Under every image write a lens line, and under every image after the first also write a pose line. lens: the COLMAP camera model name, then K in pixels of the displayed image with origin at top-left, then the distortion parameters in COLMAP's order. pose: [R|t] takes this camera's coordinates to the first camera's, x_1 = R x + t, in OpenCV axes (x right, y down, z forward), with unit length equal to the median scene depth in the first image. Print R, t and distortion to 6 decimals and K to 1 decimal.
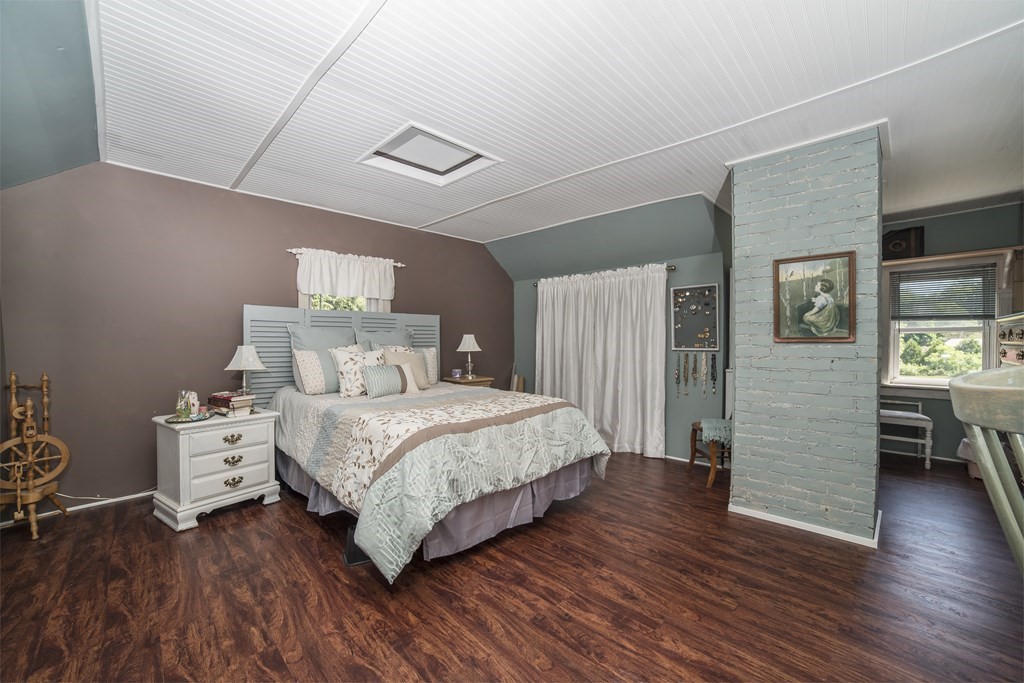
lens RADIAL K [[418.7, 0, 514.6], [0, 418.7, 346.9], [0, 0, 1]] dist [-0.109052, 0.040488]
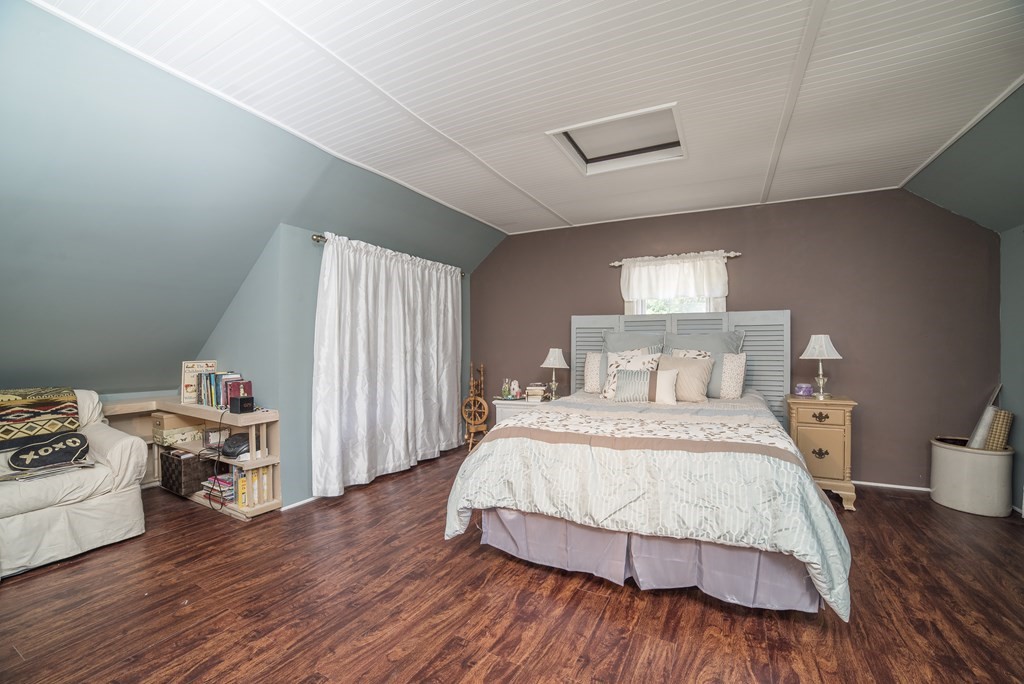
lens RADIAL K [[418.7, 0, 514.6], [0, 418.7, 347.4], [0, 0, 1]] dist [-0.109052, 0.040488]
pose [[0.278282, 0.007502, -0.960470, 0.694456], [-0.008974, 0.999946, 0.005210, -0.014761], [0.960457, 0.007170, 0.278335, 0.601027]]
